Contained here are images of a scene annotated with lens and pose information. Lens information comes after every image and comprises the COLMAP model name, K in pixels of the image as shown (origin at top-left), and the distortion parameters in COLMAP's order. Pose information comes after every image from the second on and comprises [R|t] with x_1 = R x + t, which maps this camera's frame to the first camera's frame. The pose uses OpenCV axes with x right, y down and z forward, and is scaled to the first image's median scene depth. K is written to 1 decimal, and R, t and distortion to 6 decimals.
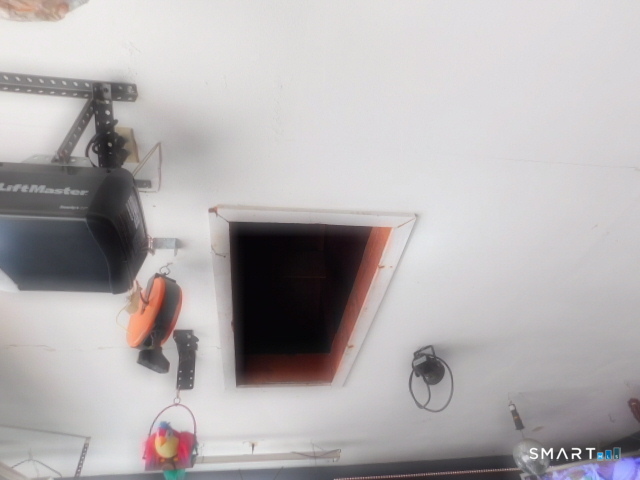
lens RADIAL K [[420.2, 0, 320.0], [0, 420.2, 240.0], [0, 0, 1]] dist [-0.066841, 0.050702]
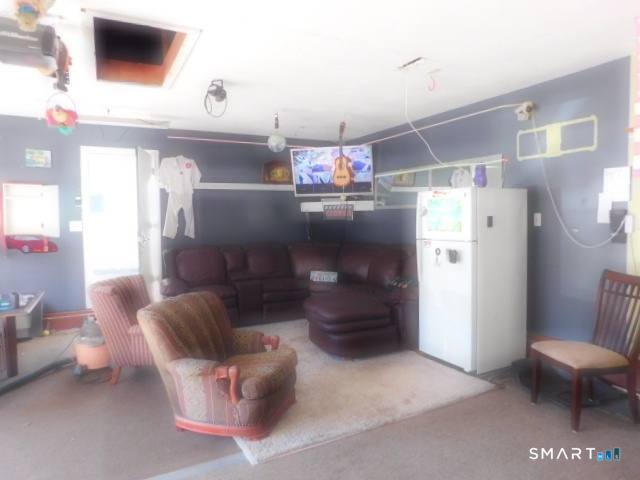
lens RADIAL K [[420.2, 0, 320.0], [0, 420.2, 240.0], [0, 0, 1]] dist [-0.066841, 0.050702]
pose [[0.938072, 0.054910, 0.342061, 0.099592], [-0.277887, 0.708874, 0.648287, -0.508664], [-0.206881, -0.703194, 0.680234, -0.722529]]
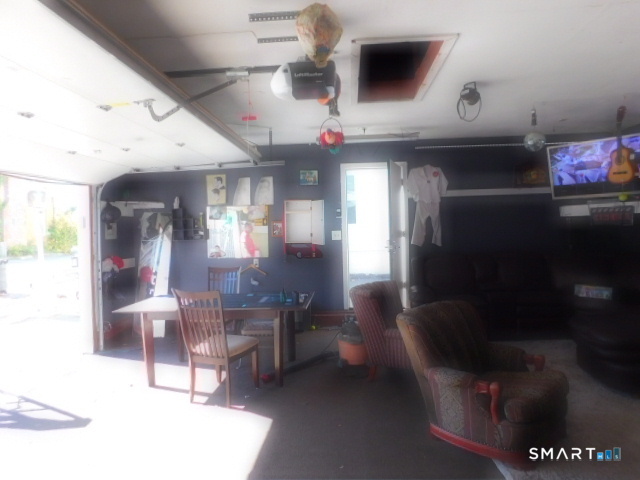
lens RADIAL K [[420.2, 0, 320.0], [0, 420.2, 240.0], [0, 0, 1]] dist [-0.066841, 0.050702]
pose [[0.978345, 0.057540, -0.198825, 0.029169], [0.096510, 0.722958, 0.684118, -0.485623], [0.183106, -0.688492, 0.701749, -0.712122]]
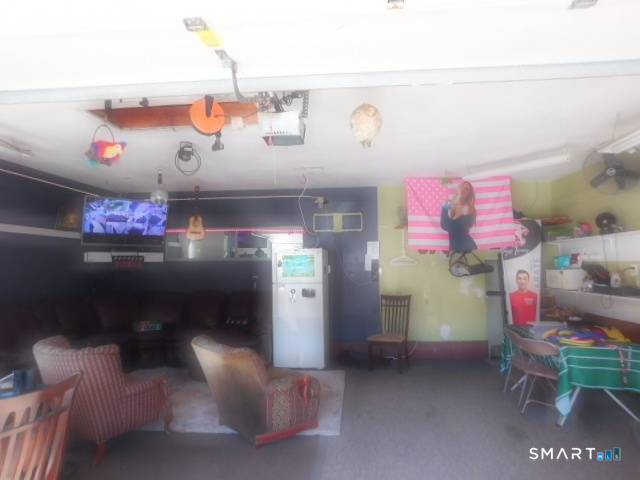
lens RADIAL K [[420.2, 0, 320.0], [0, 420.2, 240.0], [0, 0, 1]] dist [-0.066841, 0.050702]
pose [[0.242573, 0.144535, 0.959306, -1.384794], [-0.658400, 0.750774, 0.053369, 0.093008], [-0.712508, -0.644553, 0.277280, -0.252851]]
